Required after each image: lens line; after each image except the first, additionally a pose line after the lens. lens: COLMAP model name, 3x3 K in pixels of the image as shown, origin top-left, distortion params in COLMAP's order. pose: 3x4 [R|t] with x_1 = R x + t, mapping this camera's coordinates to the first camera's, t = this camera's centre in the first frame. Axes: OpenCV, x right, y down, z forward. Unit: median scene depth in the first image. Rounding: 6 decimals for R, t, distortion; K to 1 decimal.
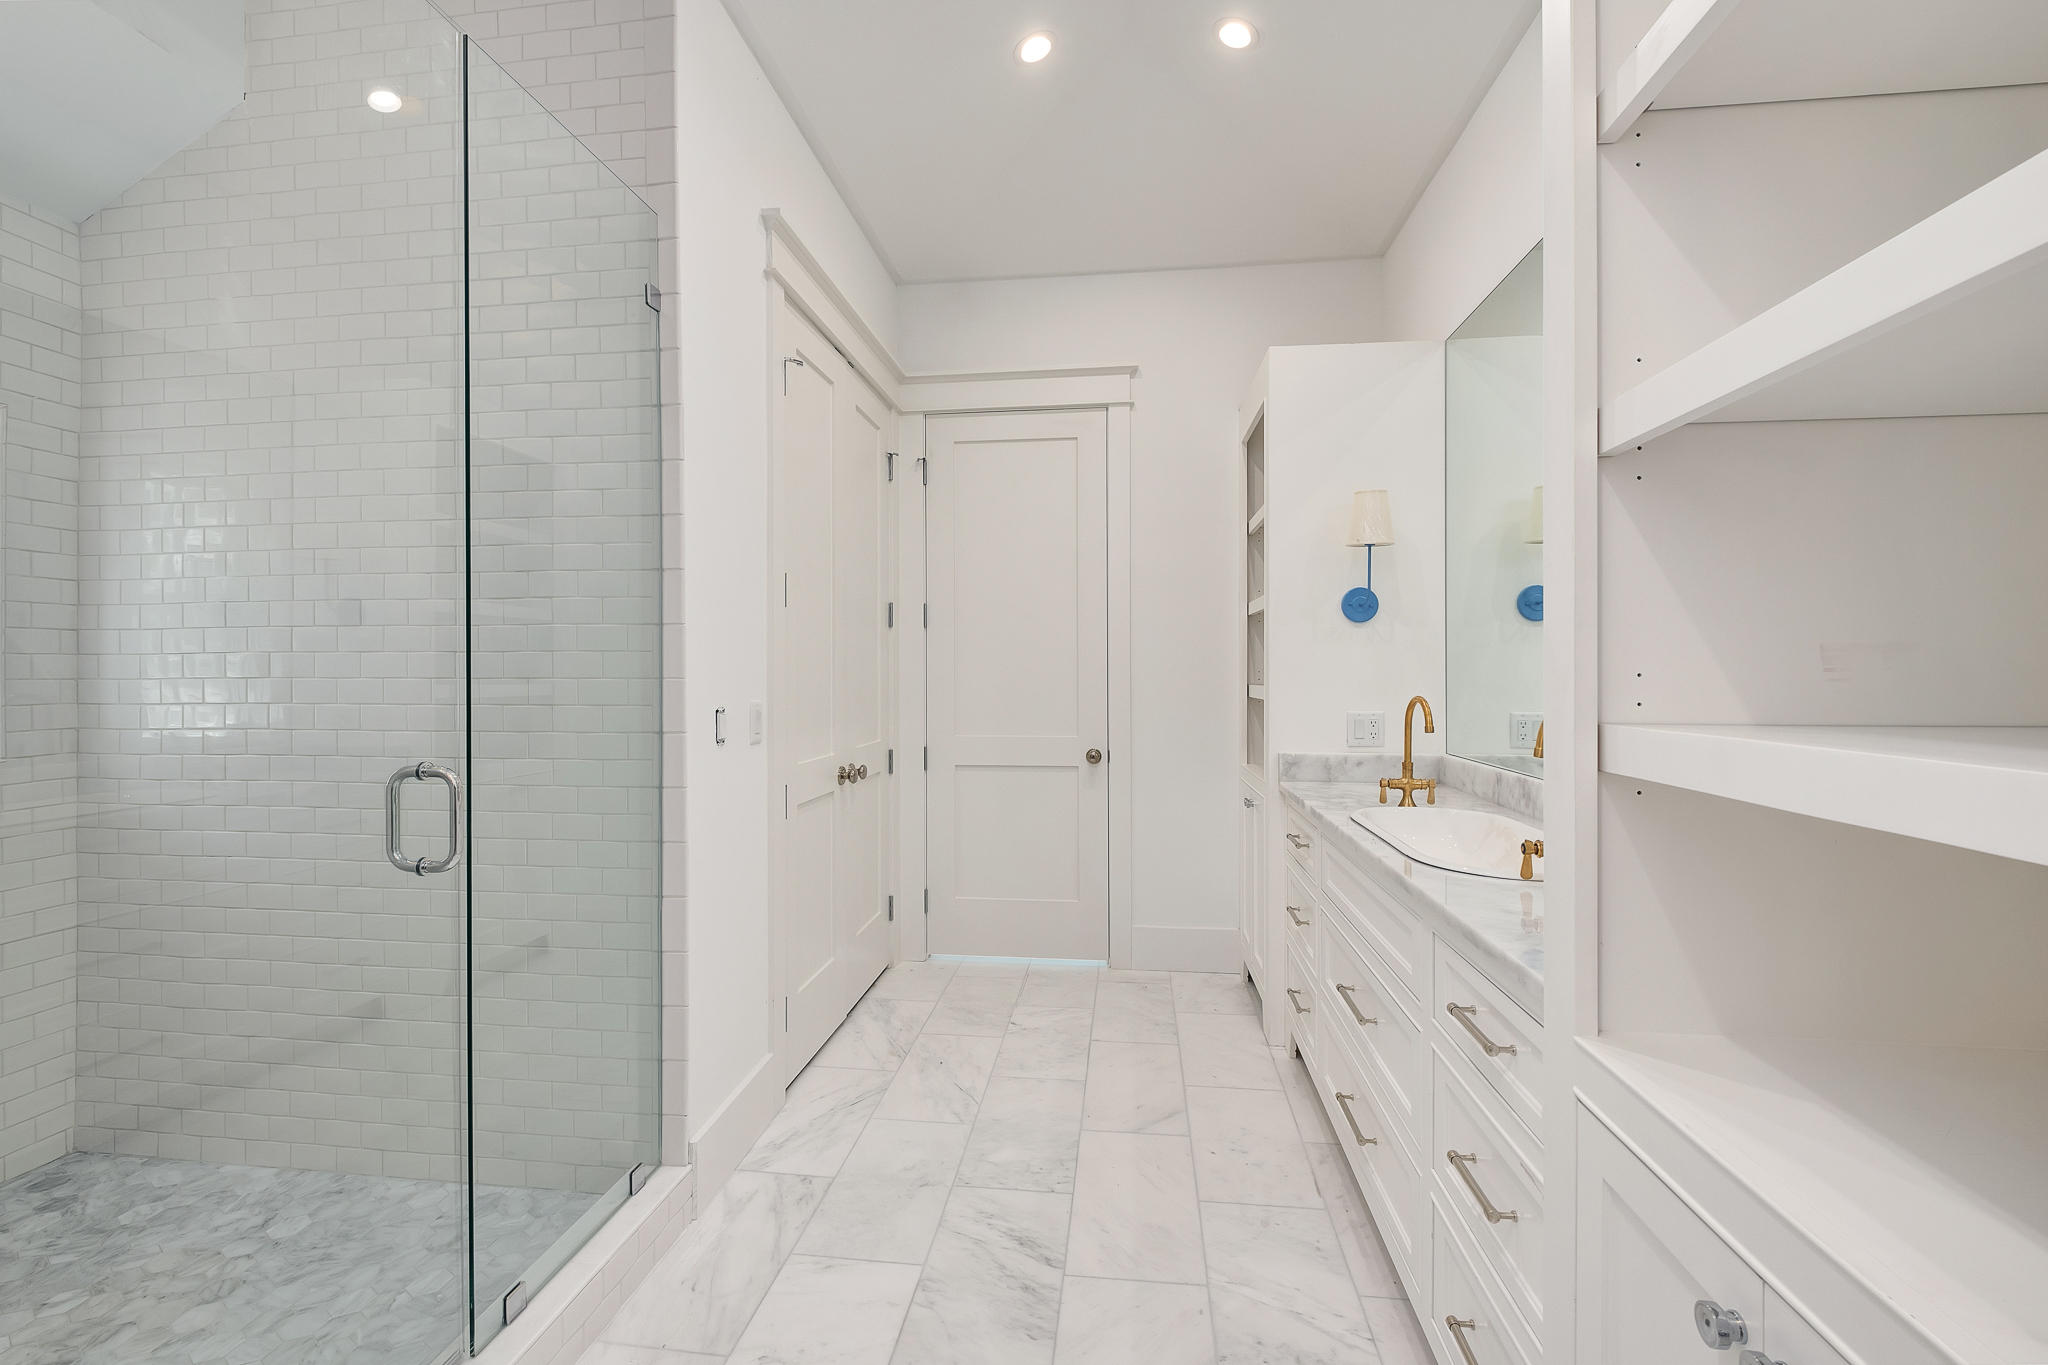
lens RADIAL K [[900.8, 0, 1017.0], [0, 900.8, 670.6], [0, 0, 1]] dist [-0.001006, -0.000429]
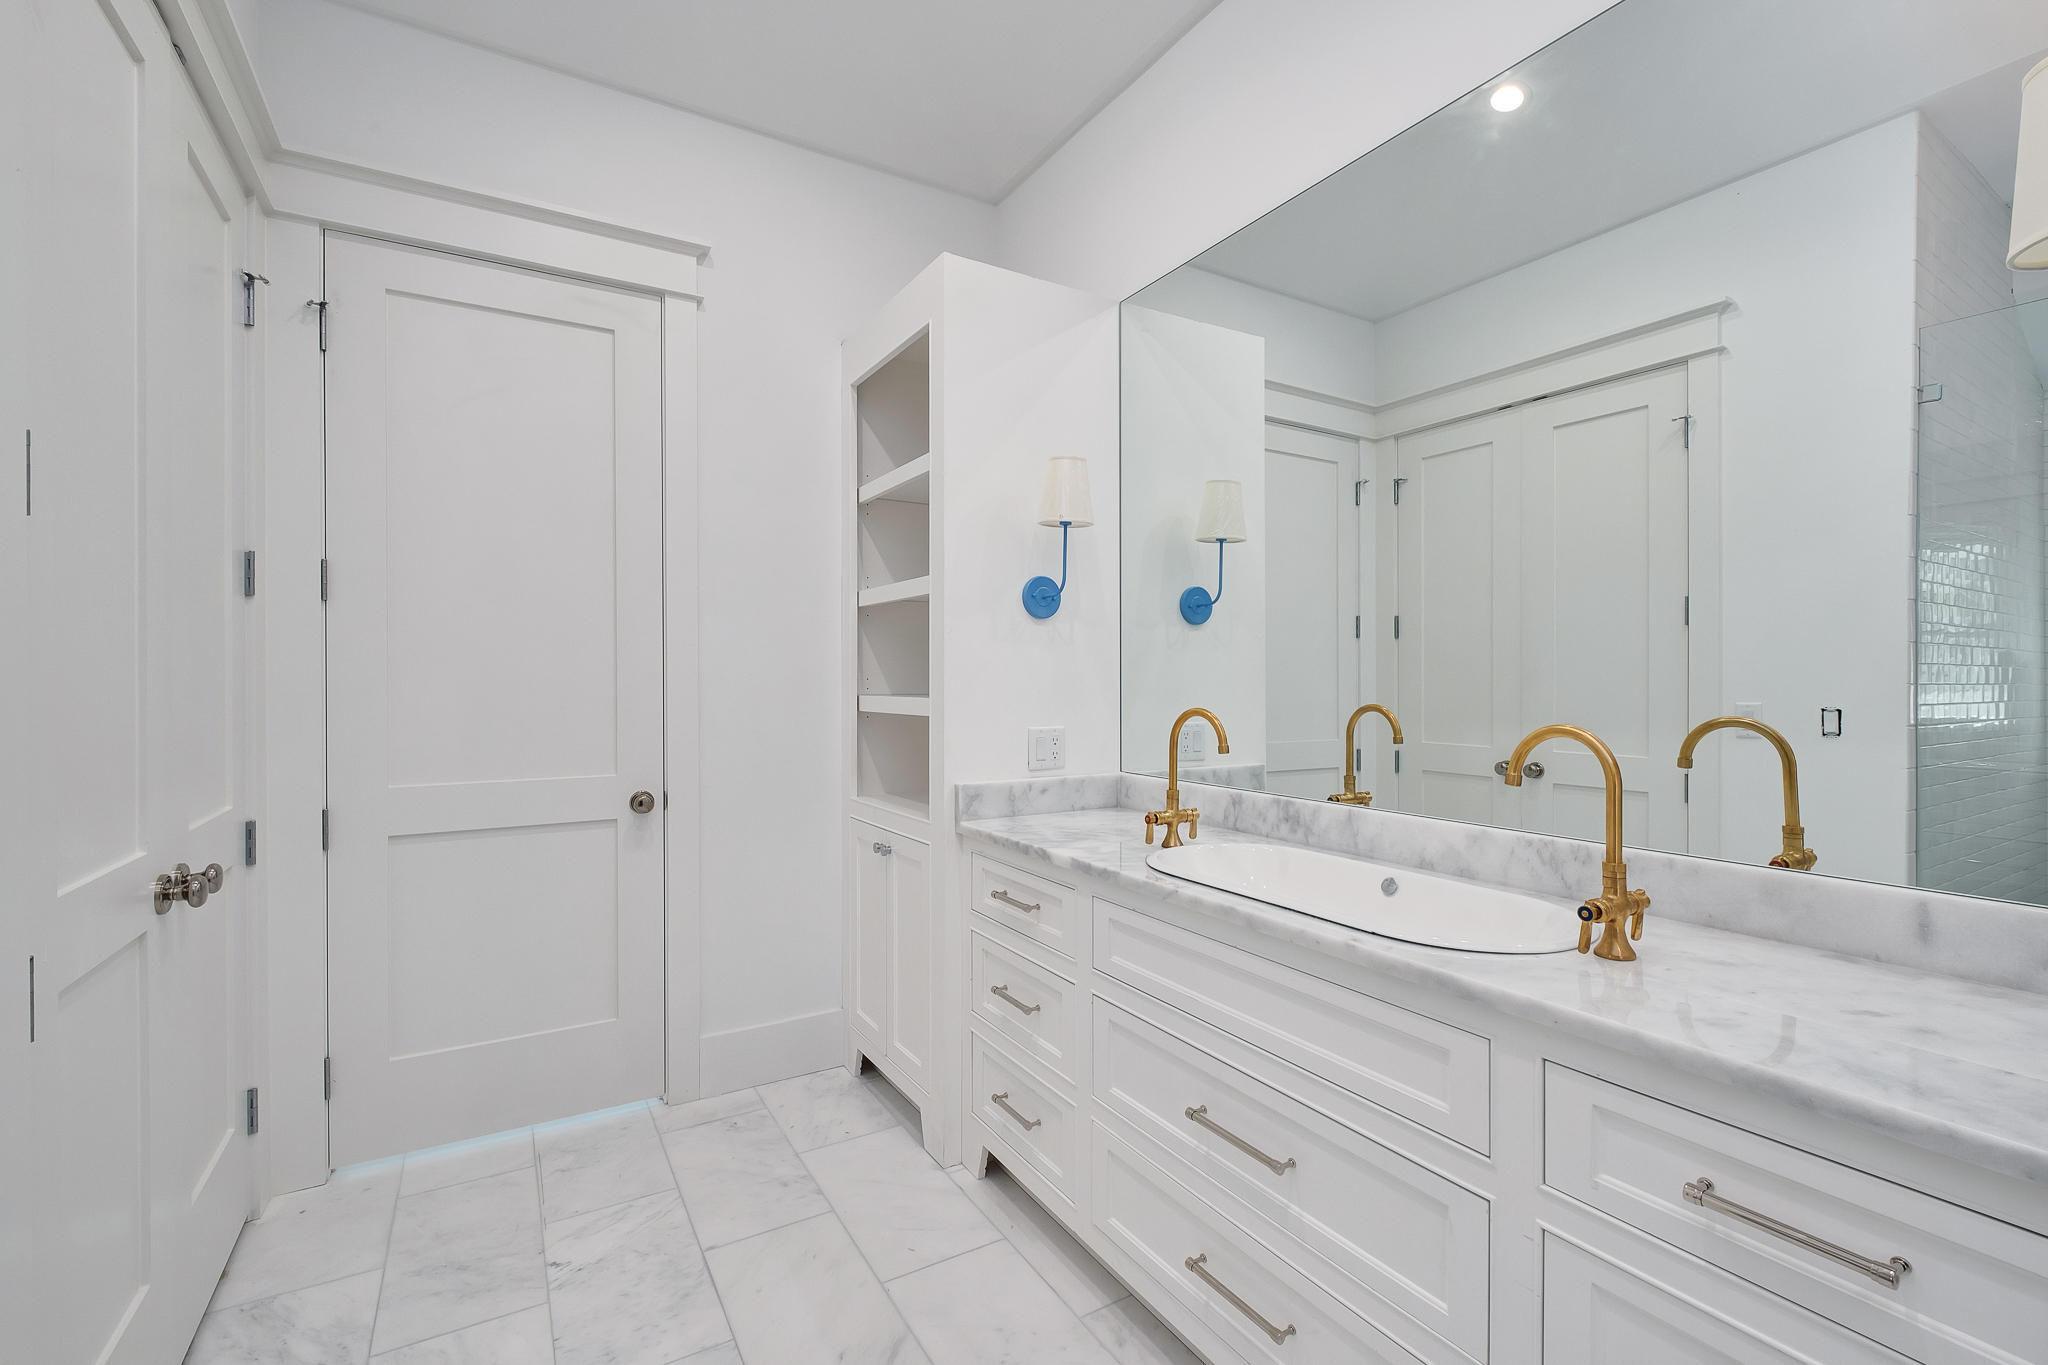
lens RADIAL K [[893.7, 0, 1025.2], [0, 893.7, 683.8], [0, 0, 1]] dist [0.001829, -0.004830]
pose [[0.785551, -0.001250, 0.618795, -0.123242], [-0.000561, 0.999996, 0.002731, 0.003373], [-0.618796, -0.002492, 0.785548, 0.335569]]
